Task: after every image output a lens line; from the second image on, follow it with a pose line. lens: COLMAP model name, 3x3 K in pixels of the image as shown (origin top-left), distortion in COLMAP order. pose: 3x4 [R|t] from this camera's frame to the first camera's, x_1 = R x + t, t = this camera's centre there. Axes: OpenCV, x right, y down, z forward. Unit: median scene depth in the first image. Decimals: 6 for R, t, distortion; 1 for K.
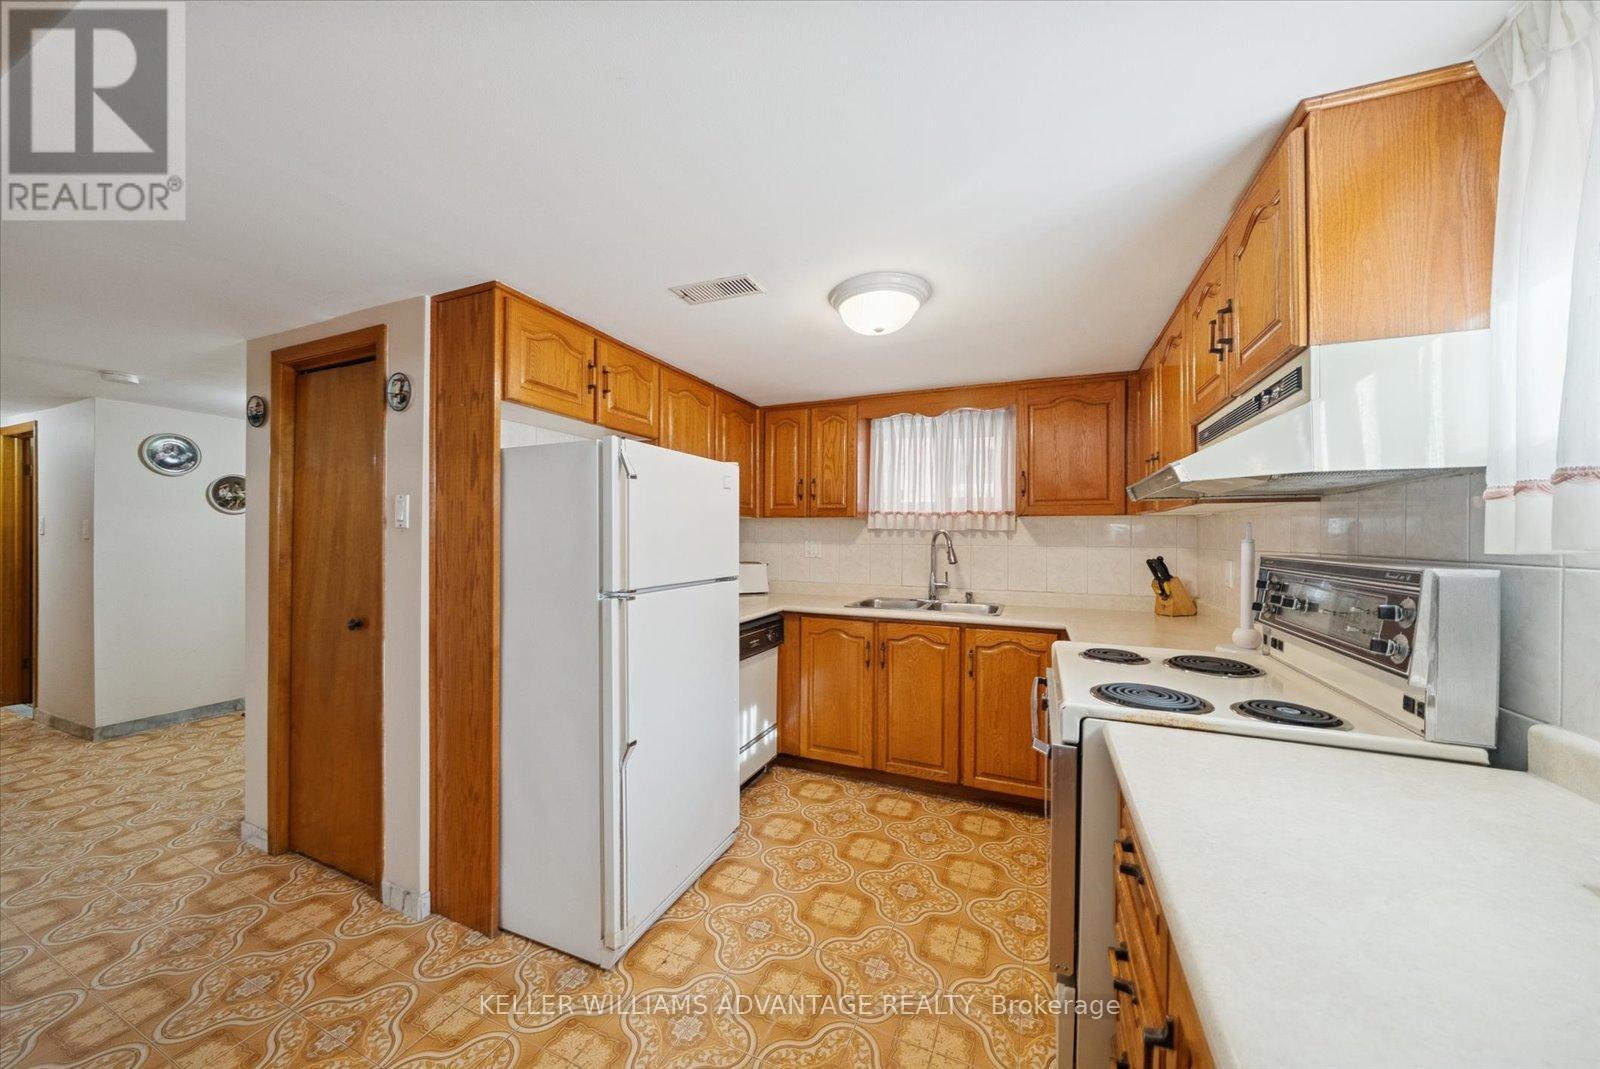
lens RADIAL K [[559.2, 0, 798.9], [0, 559.2, 542.8], [0, 0, 1]] dist [-0.002537, -0.000019]
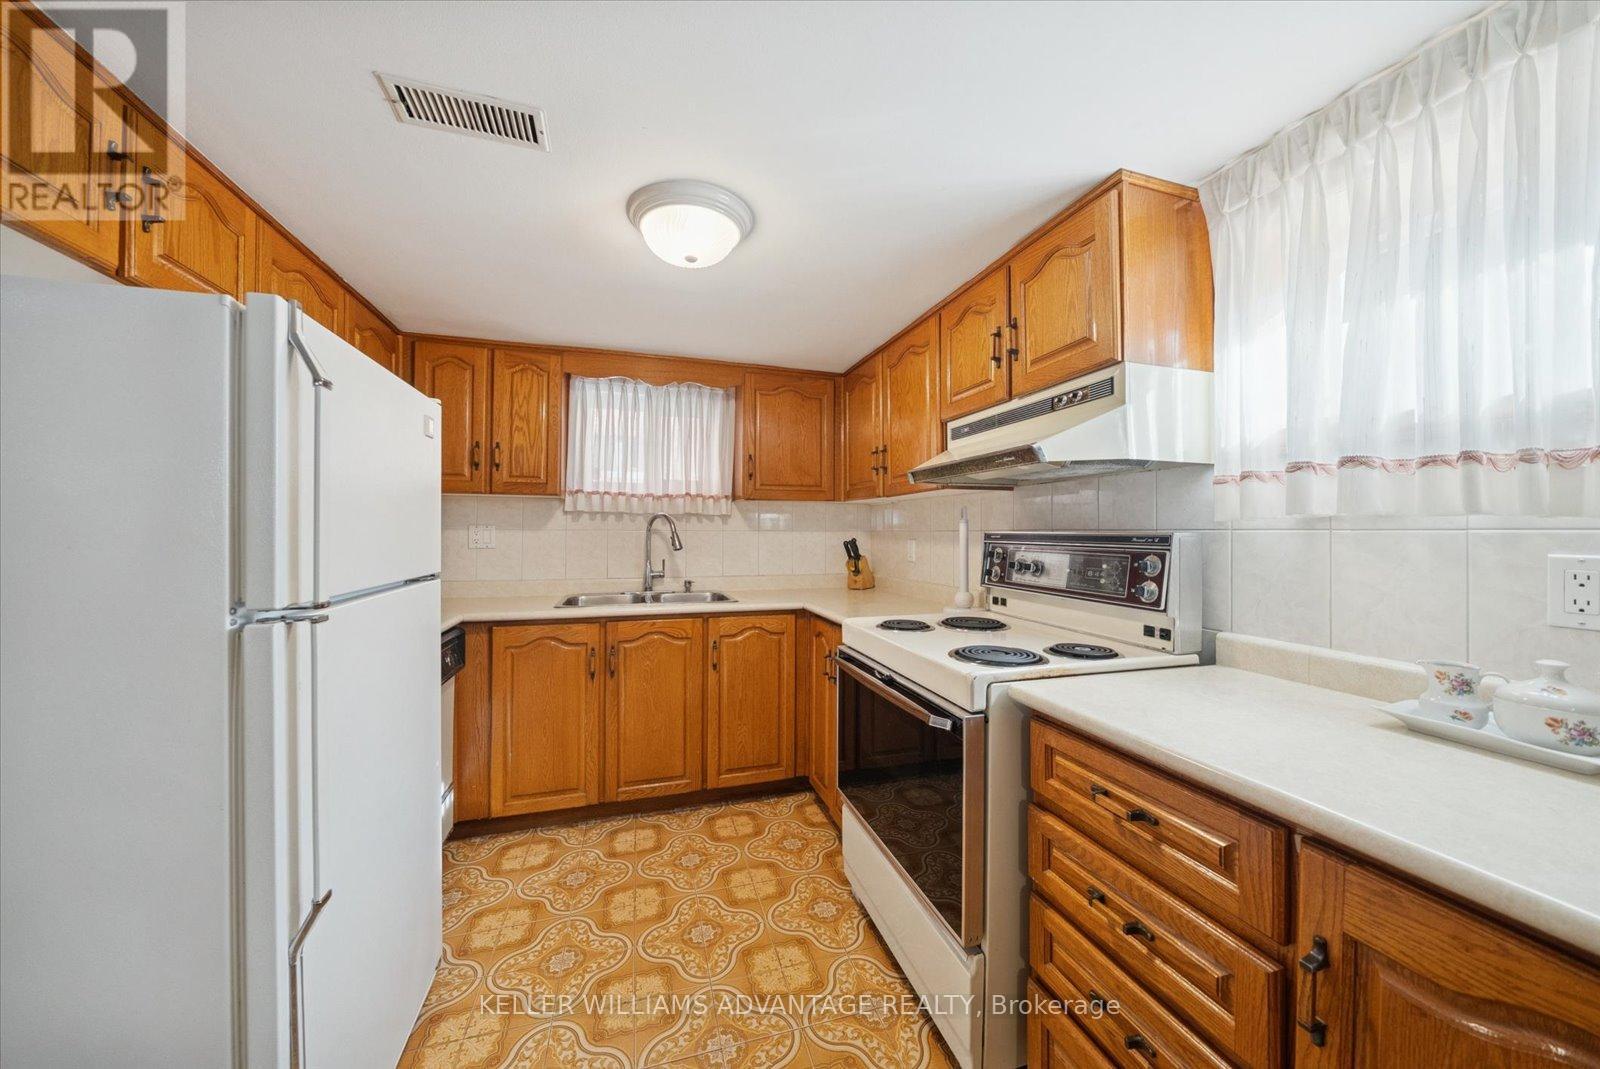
lens RADIAL K [[557.0, 0, 801.8], [0, 557.0, 529.7], [0, 0, 1]] dist [-0.005035, -0.000180]
pose [[0.756450, -0.000473, 0.654052, -0.188610], [0.008193, 0.999928, -0.008754, 0.015748], [-0.654001, 0.011981, 0.756399, 0.201562]]
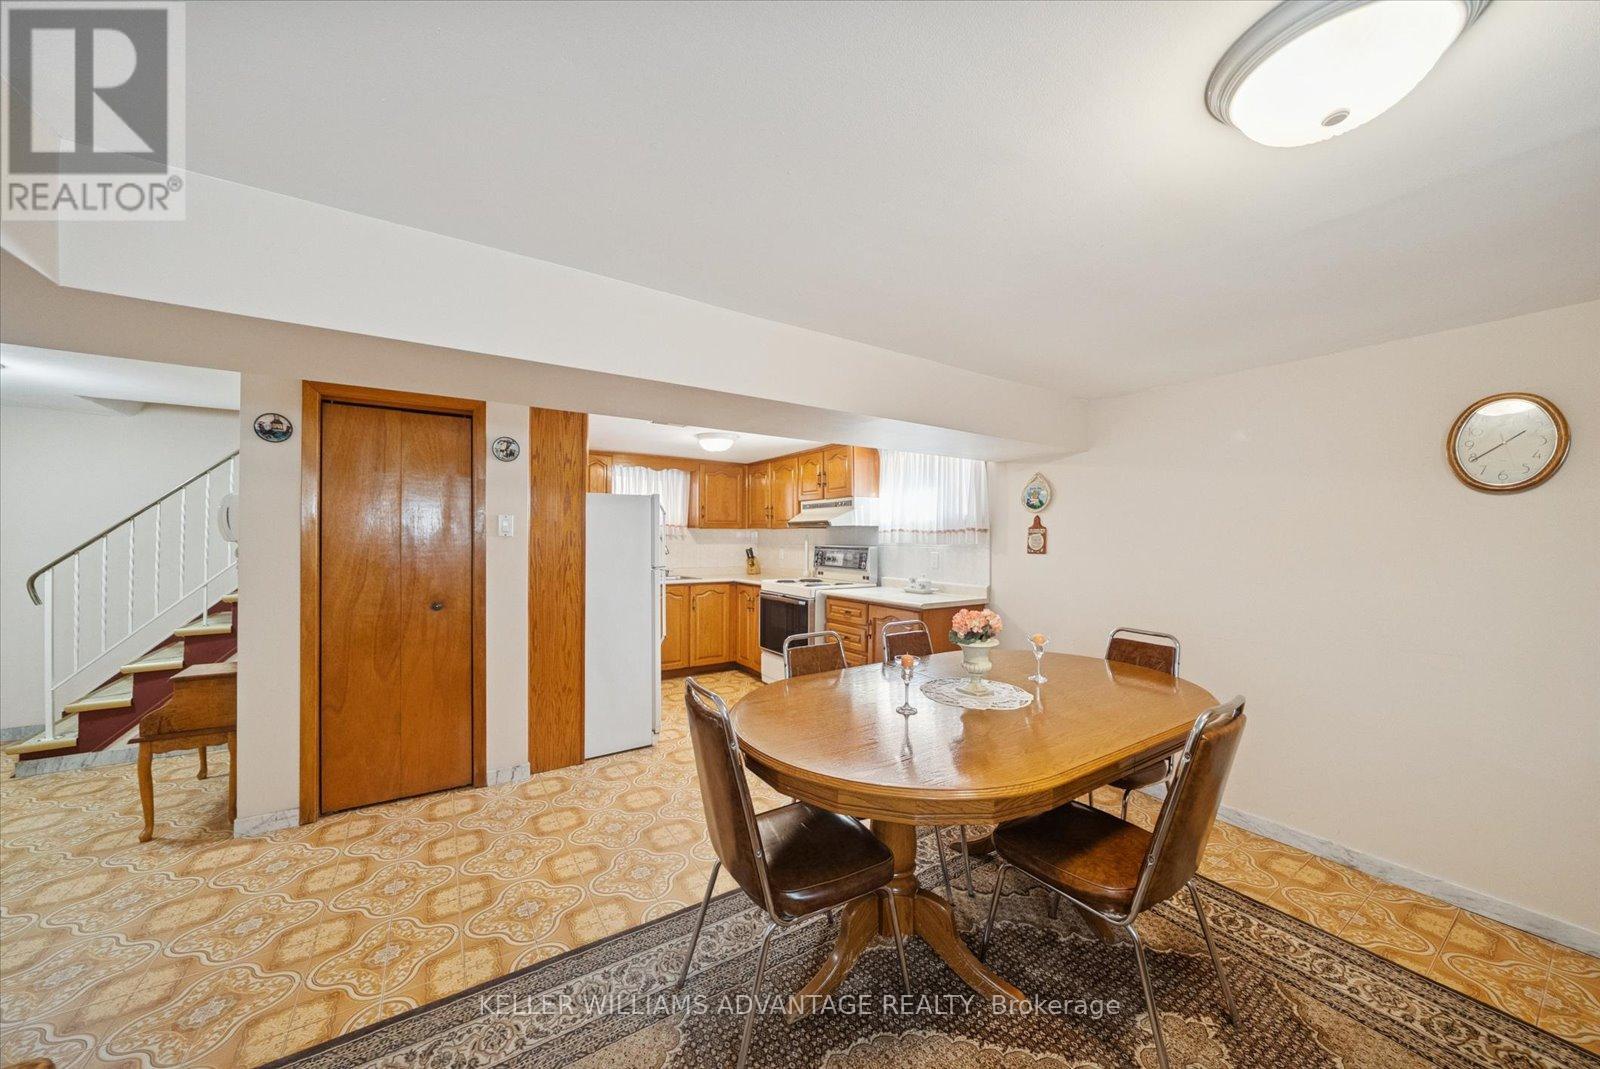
lens RADIAL K [[559.2, 0, 798.9], [0, 559.2, 542.8], [0, 0, 1]] dist [-0.002537, -0.000019]
pose [[0.543377, -0.010027, 0.839429, -1.155831], [0.008752, 0.999942, 0.006279, -0.008114], [-0.839443, 0.003935, 0.543433, -0.390229]]
